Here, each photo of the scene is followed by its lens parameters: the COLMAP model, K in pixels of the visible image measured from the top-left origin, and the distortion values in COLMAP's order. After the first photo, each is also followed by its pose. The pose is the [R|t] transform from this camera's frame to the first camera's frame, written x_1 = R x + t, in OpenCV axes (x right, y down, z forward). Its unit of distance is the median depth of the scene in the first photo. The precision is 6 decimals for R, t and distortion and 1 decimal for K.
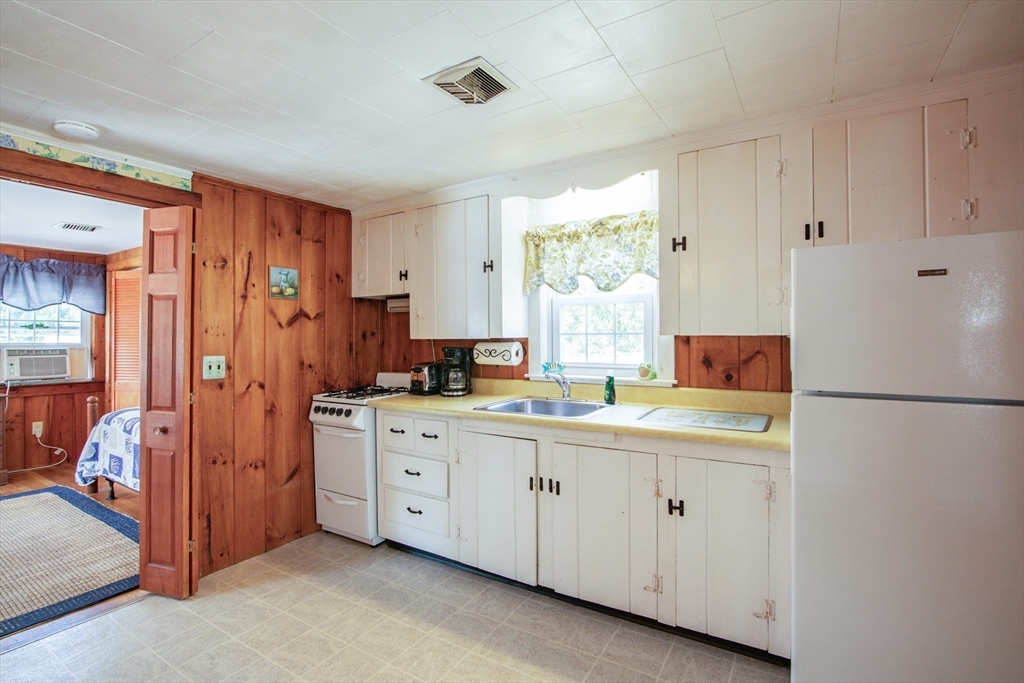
lens RADIAL K [[477.3, 0, 512.8], [0, 477.3, 338.1], [0, 0, 1]] dist [-0.019198, 0.000900]
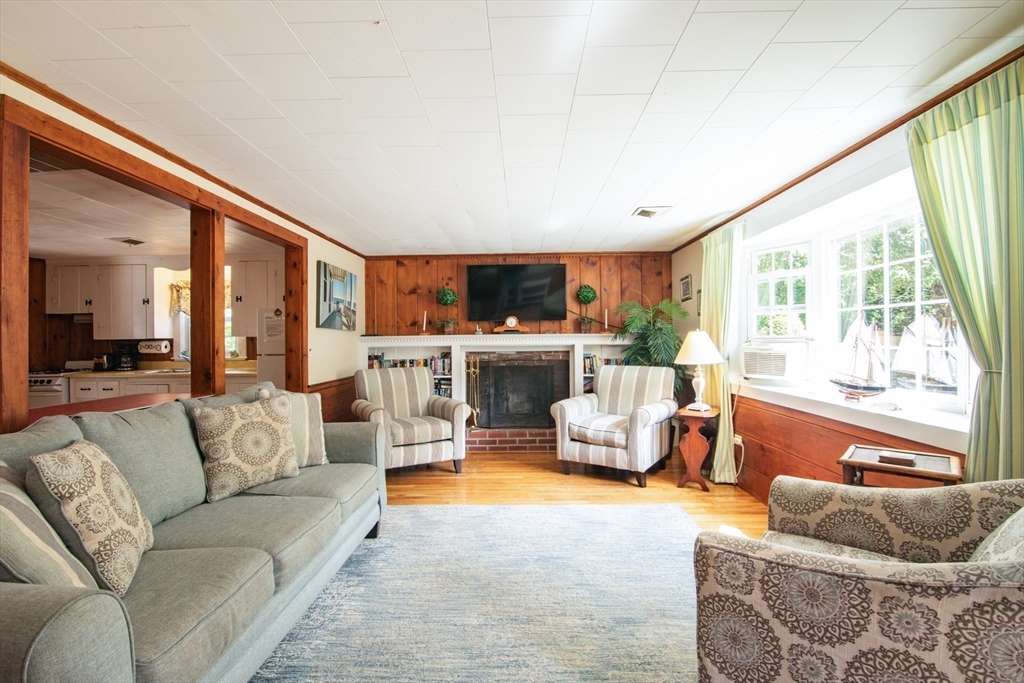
lens RADIAL K [[477.3, 0, 510.4], [0, 477.3, 336.5], [0, 0, 1]] dist [-0.019198, 0.000900]
pose [[0.859683, -0.001921, 0.510824, 0.218919], [0.007198, 0.999939, -0.008354, 0.016472], [-0.510777, 0.010859, 0.859645, -1.270704]]
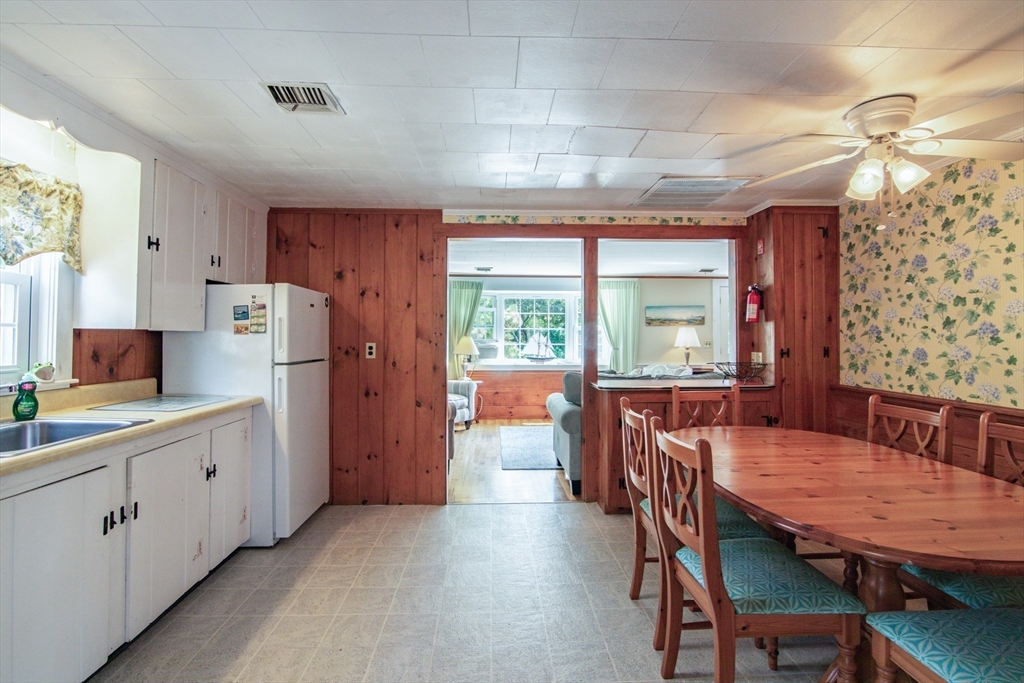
lens RADIAL K [[477.3, 0, 510.8], [0, 477.3, 332.3], [0, 0, 1]] dist [-0.019198, 0.000900]
pose [[-0.561205, 0.012221, 0.827587, -0.692558], [-0.002325, 0.999864, -0.016342, 0.010882], [-0.827673, -0.011095, -0.561100, 0.668098]]
